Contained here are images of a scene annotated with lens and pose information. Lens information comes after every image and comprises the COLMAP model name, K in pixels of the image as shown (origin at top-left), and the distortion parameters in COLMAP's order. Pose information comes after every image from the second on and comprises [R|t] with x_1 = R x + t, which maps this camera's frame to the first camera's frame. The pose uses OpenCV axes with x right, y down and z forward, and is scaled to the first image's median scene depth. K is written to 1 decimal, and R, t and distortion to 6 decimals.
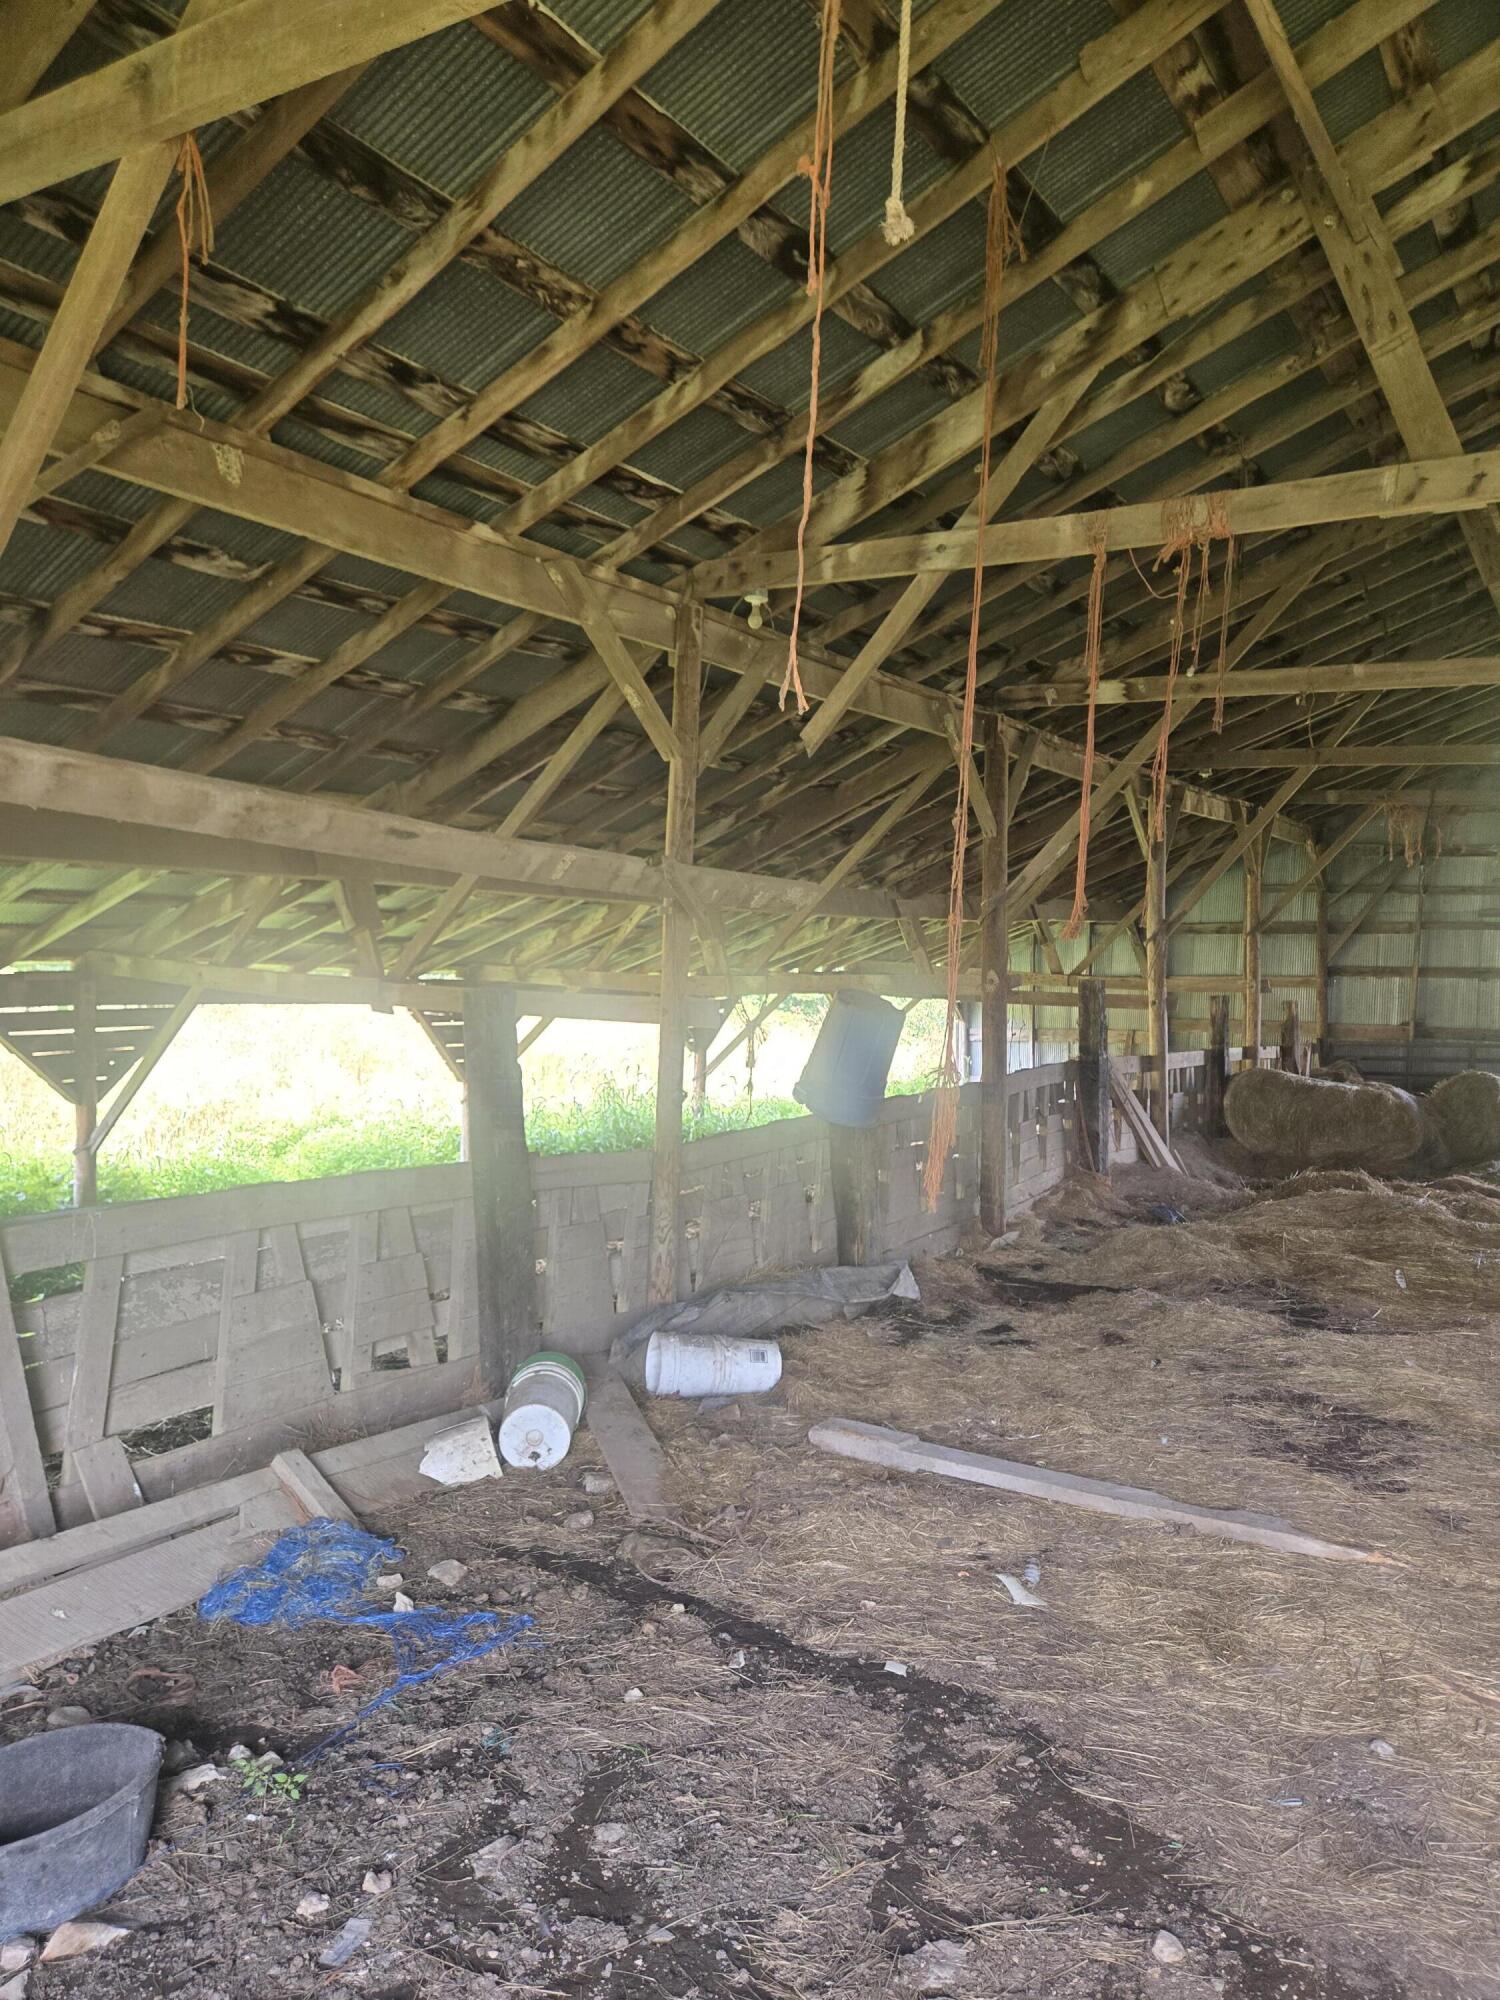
lens RADIAL K [[1377.5, 0, 740.8], [0, 1377.5, 1001.4], [0, 0, 1]] dist [0.081897, -0.097092]
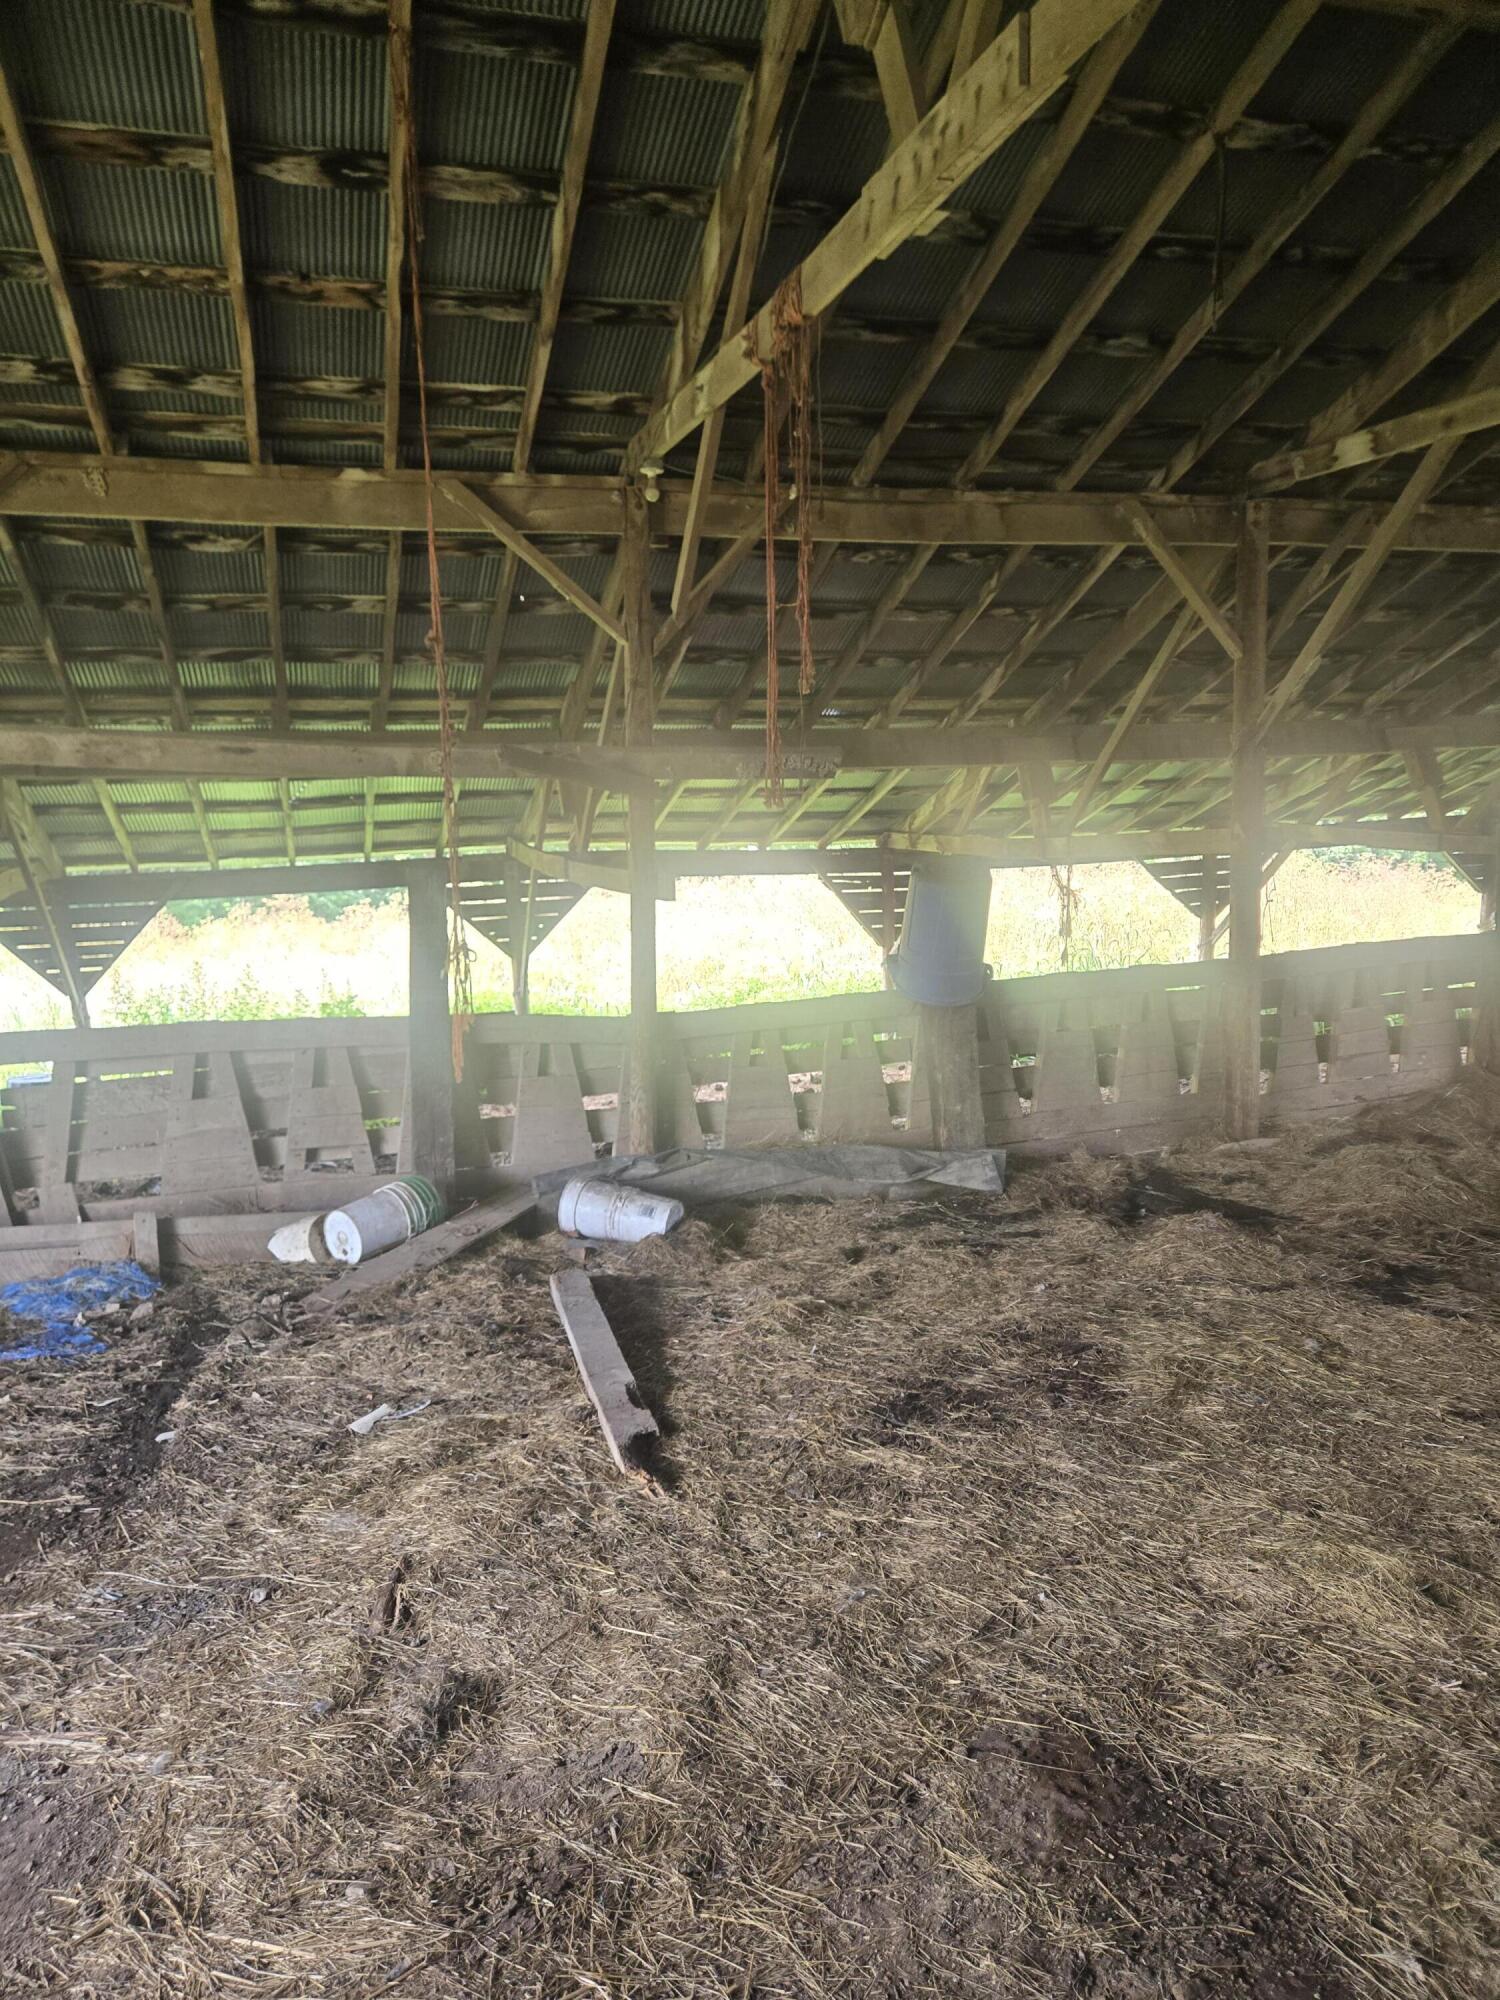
lens RADIAL K [[1377.5, 0, 740.8], [0, 1377.5, 1001.4], [0, 0, 1]] dist [0.081897, -0.097092]
pose [[0.765088, 0.044384, -0.642395, 0.510284], [0.022011, 0.995236, 0.094976, -0.002275], [0.643550, -0.086805, 0.760466, 0.174028]]
